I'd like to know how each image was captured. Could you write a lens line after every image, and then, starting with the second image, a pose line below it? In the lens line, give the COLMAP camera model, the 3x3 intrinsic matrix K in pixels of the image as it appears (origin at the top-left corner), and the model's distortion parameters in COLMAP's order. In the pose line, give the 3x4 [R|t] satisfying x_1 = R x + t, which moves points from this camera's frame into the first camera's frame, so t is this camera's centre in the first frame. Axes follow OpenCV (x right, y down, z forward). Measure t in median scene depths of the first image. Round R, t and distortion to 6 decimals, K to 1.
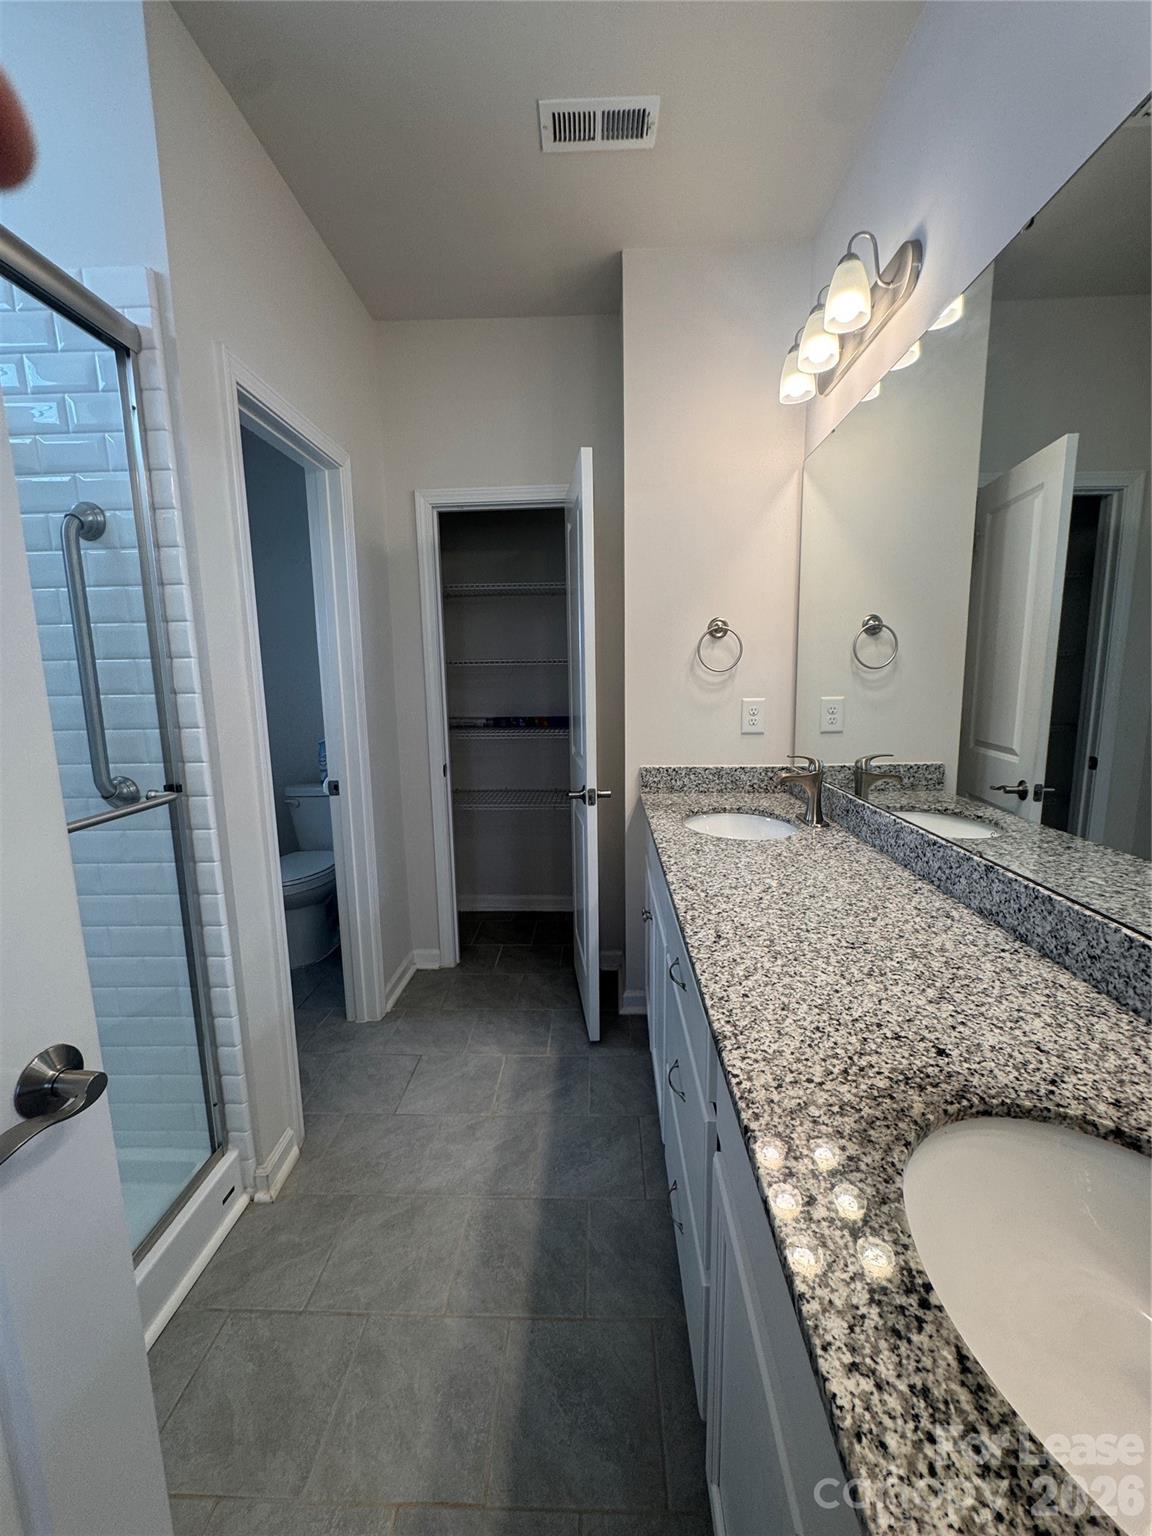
lens RADIAL K [[615.5, 0, 580.4], [0, 615.5, 770.1], [0, 0, 1]] dist [-0.006161, 0.001389]
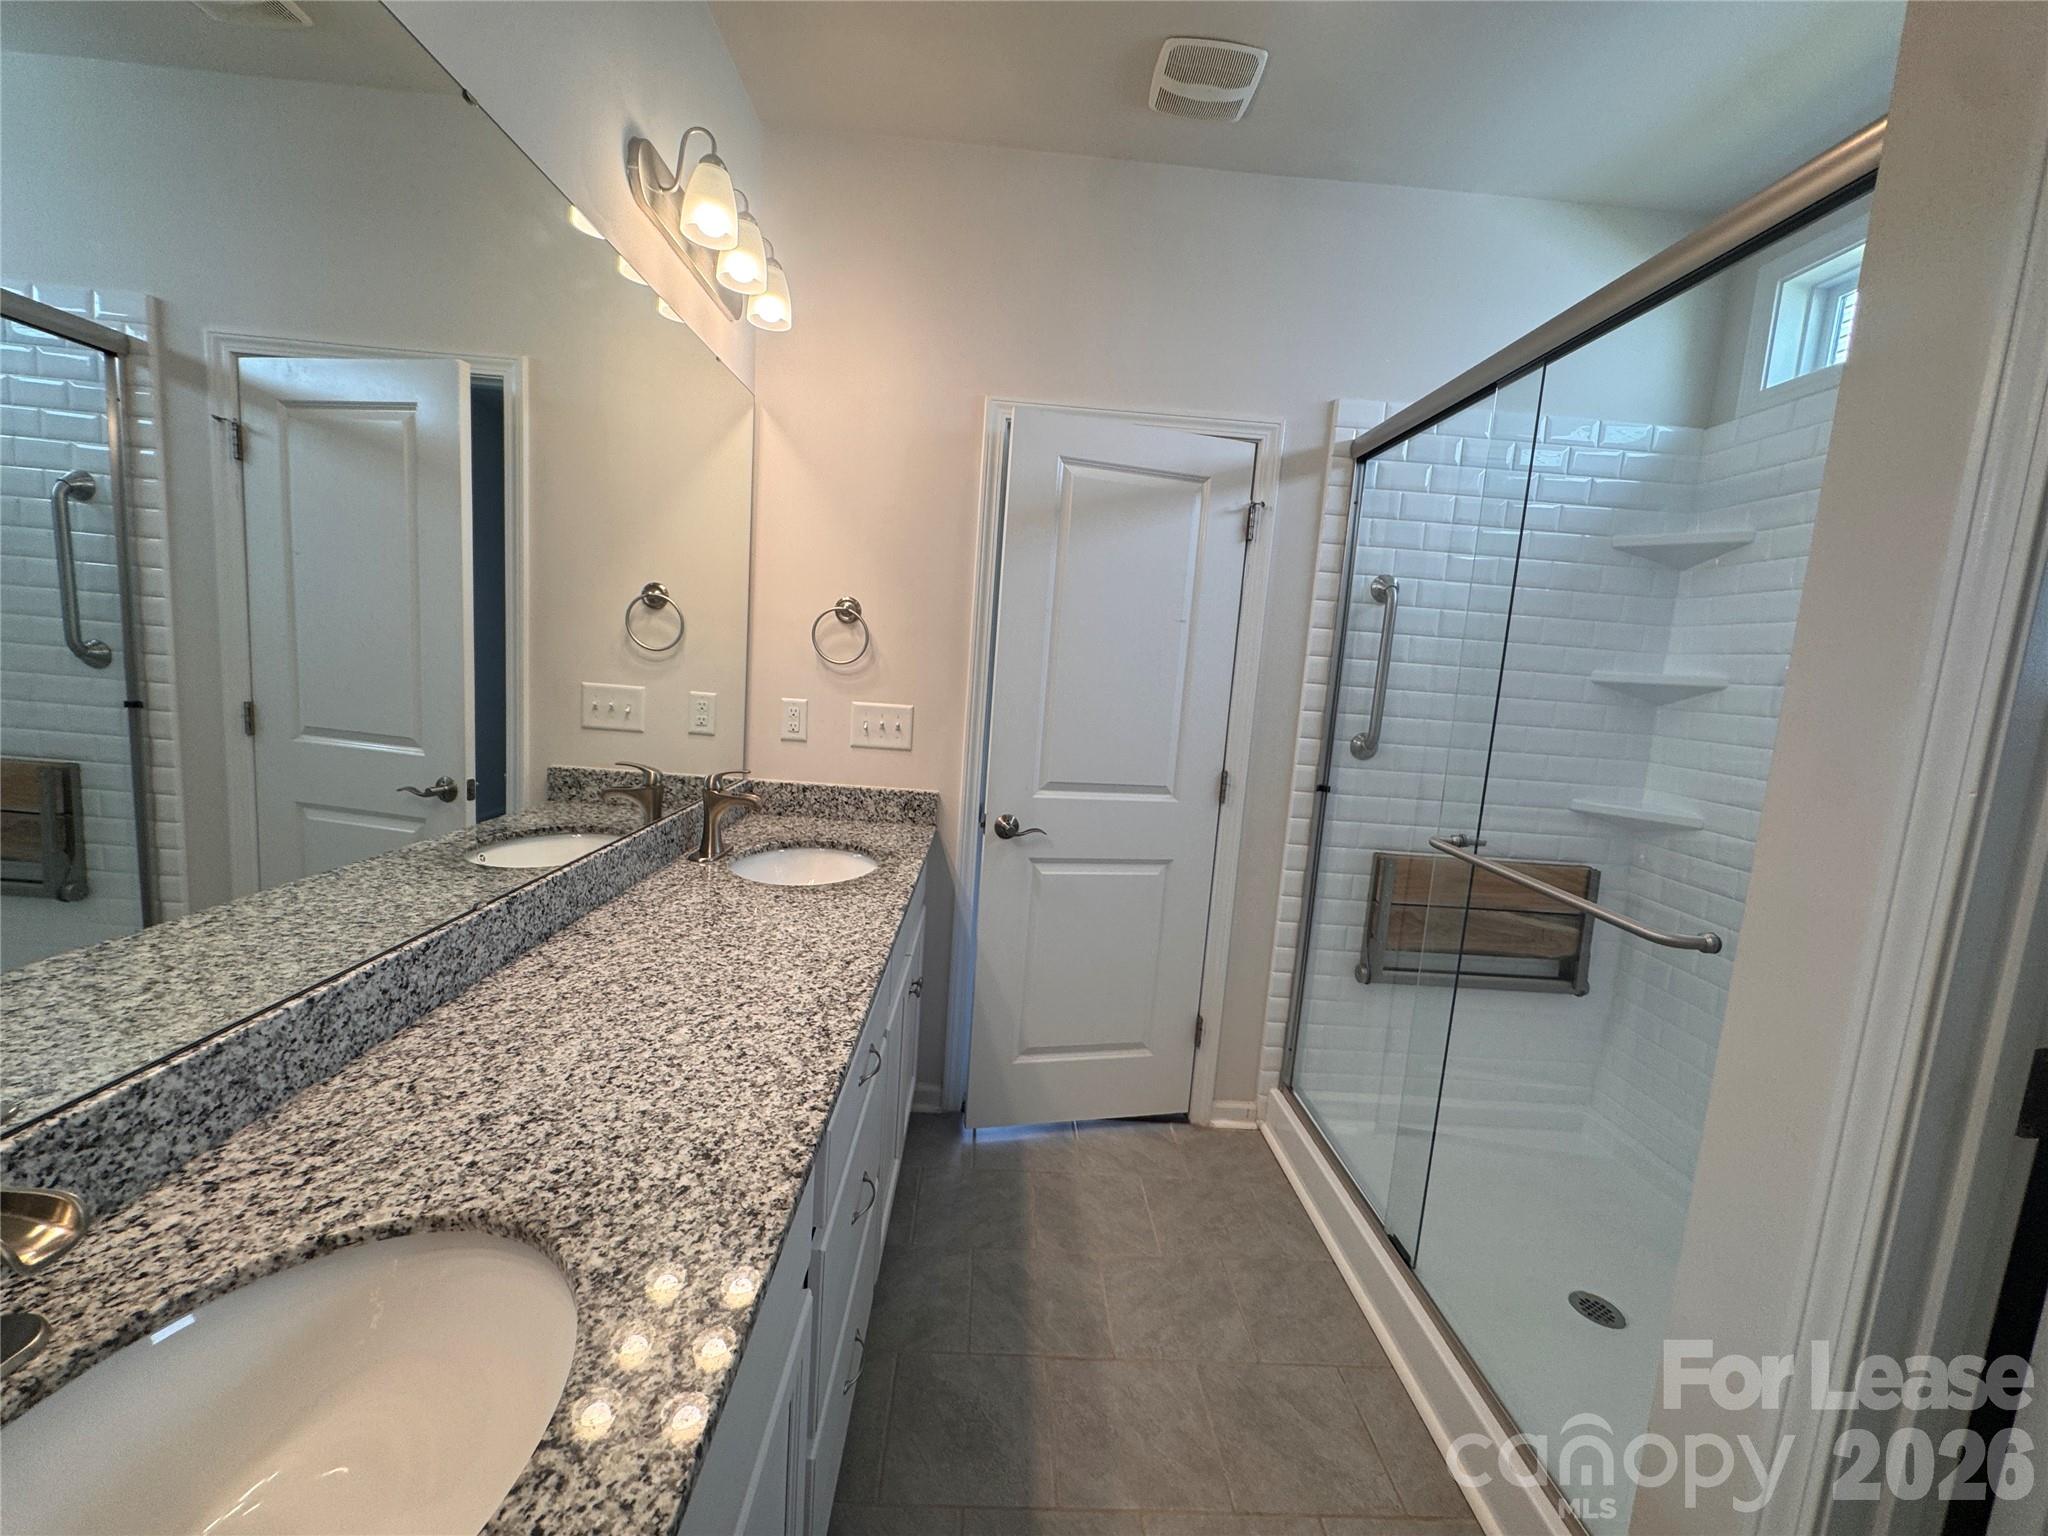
lens RADIAL K [[820.7, 0, 1028.8], [0, 820.7, 766.3], [0, 0, 1]] dist [-0.006161, 0.001389]
pose [[-0.995738, -0.050082, -0.077443, 0.058259], [-0.069880, 0.957701, 0.279153, -0.376898], [0.060186, 0.283375, -0.957119, 2.054576]]
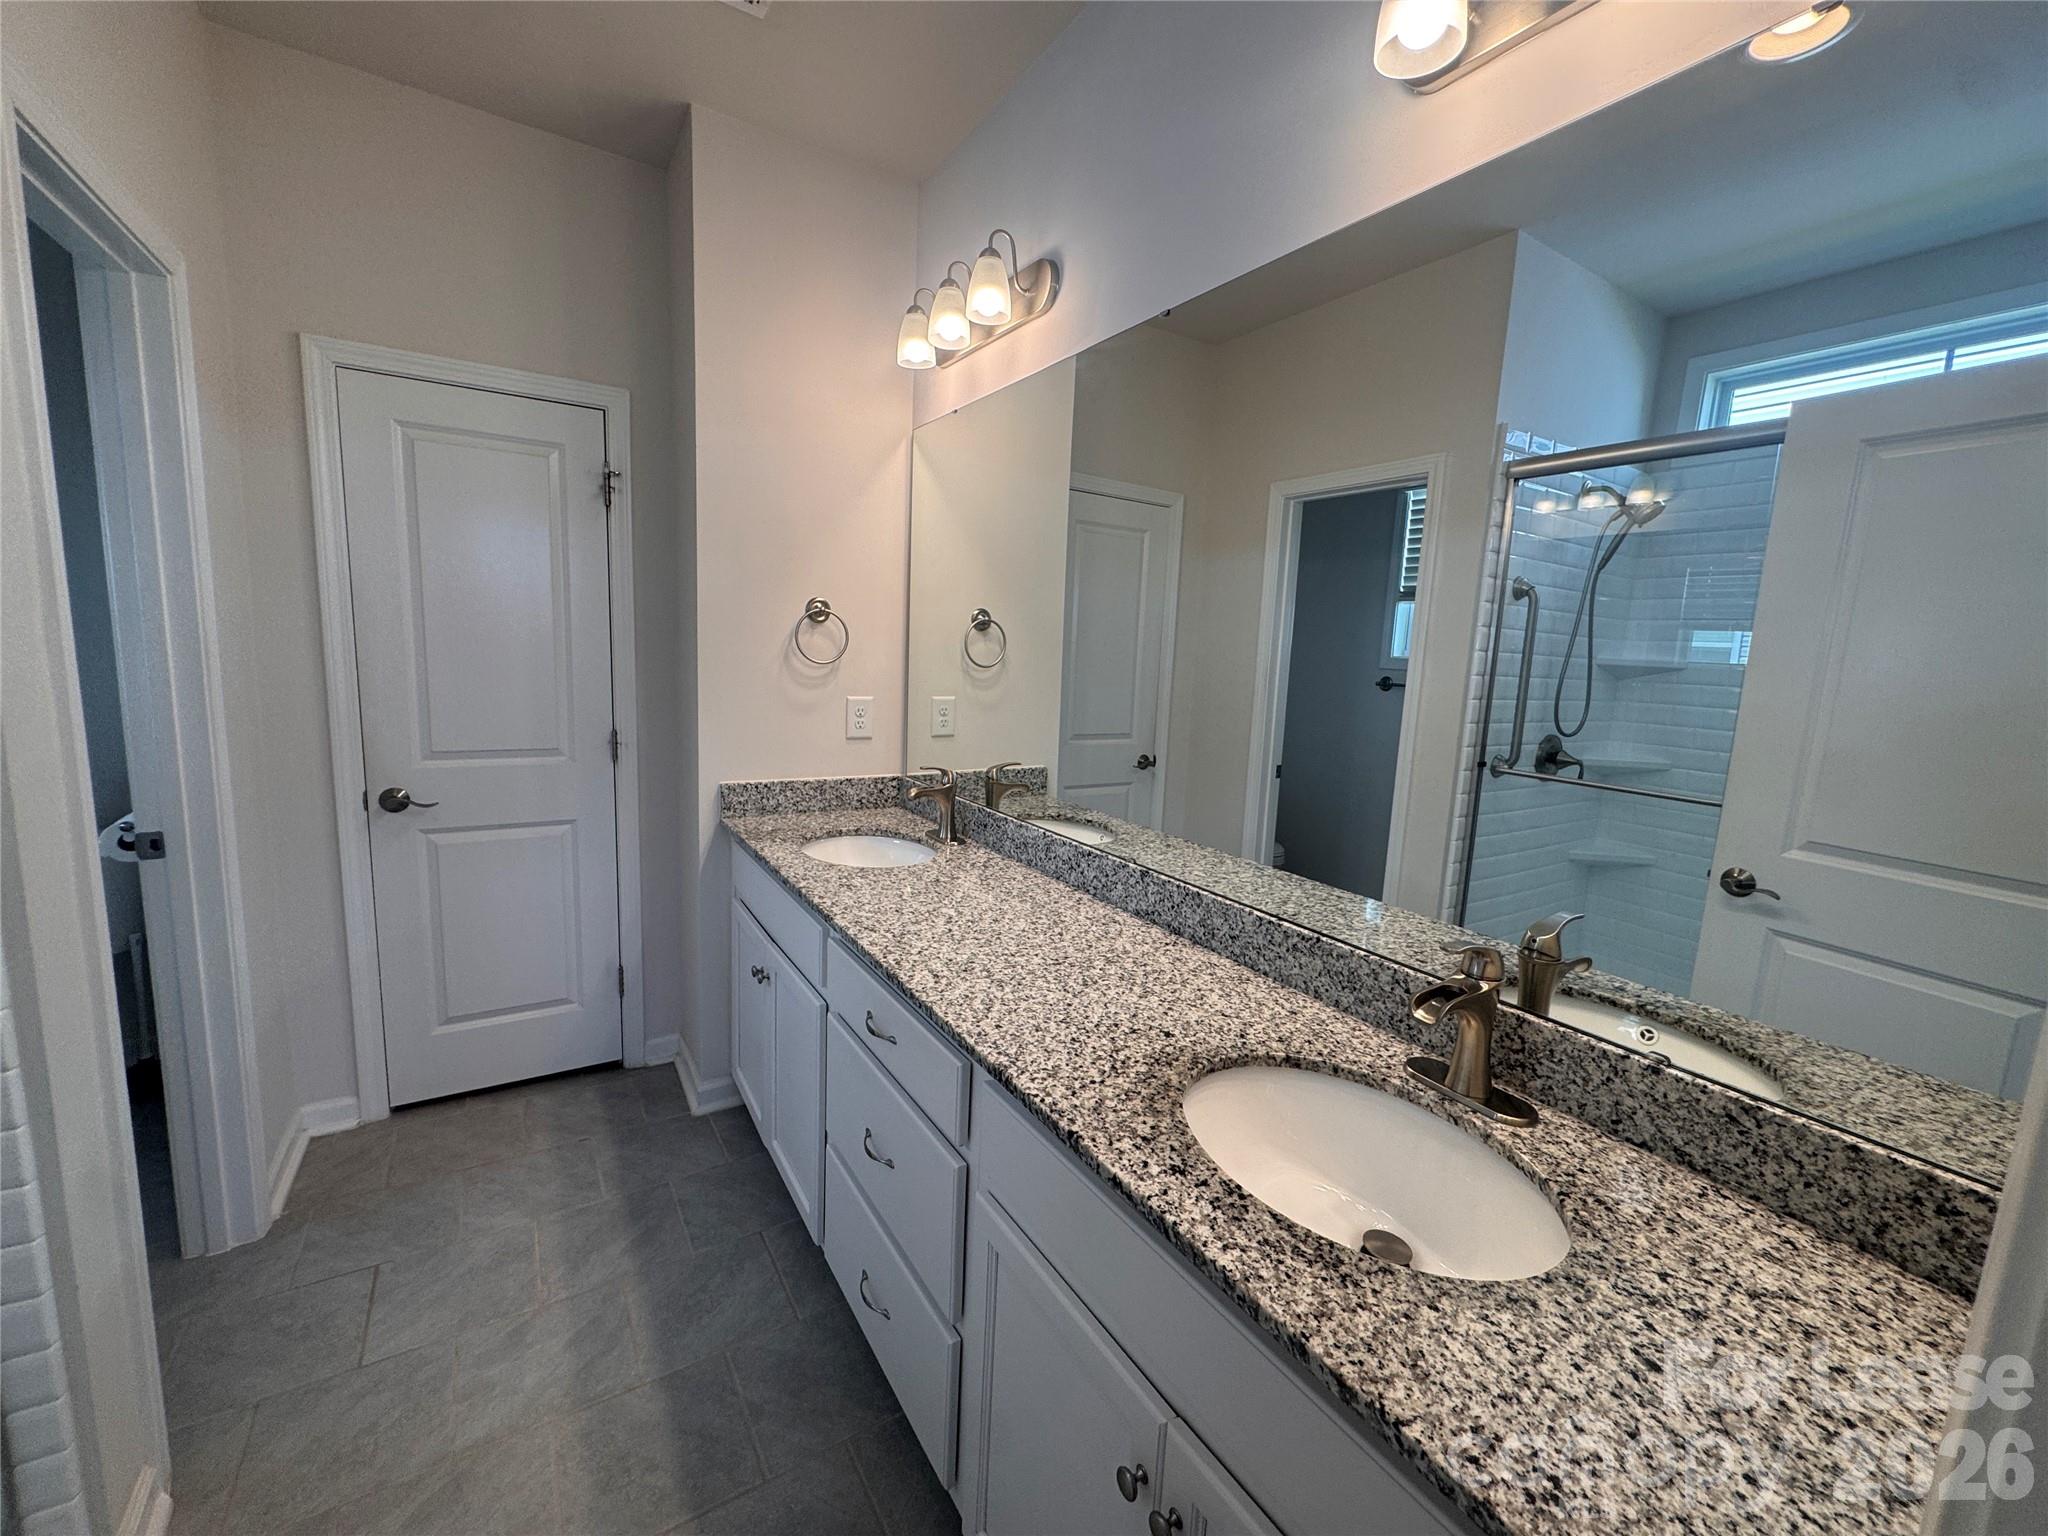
lens RADIAL K [[820.7, 0, 1026.4], [0, 820.7, 763.3], [0, 0, 1]] dist [-0.006161, 0.001389]
pose [[0.824874, -0.028736, 0.564585, -0.342564], [0.029832, 0.999528, 0.007287, -0.055967], [-0.564529, 0.010832, 0.825342, -0.107123]]
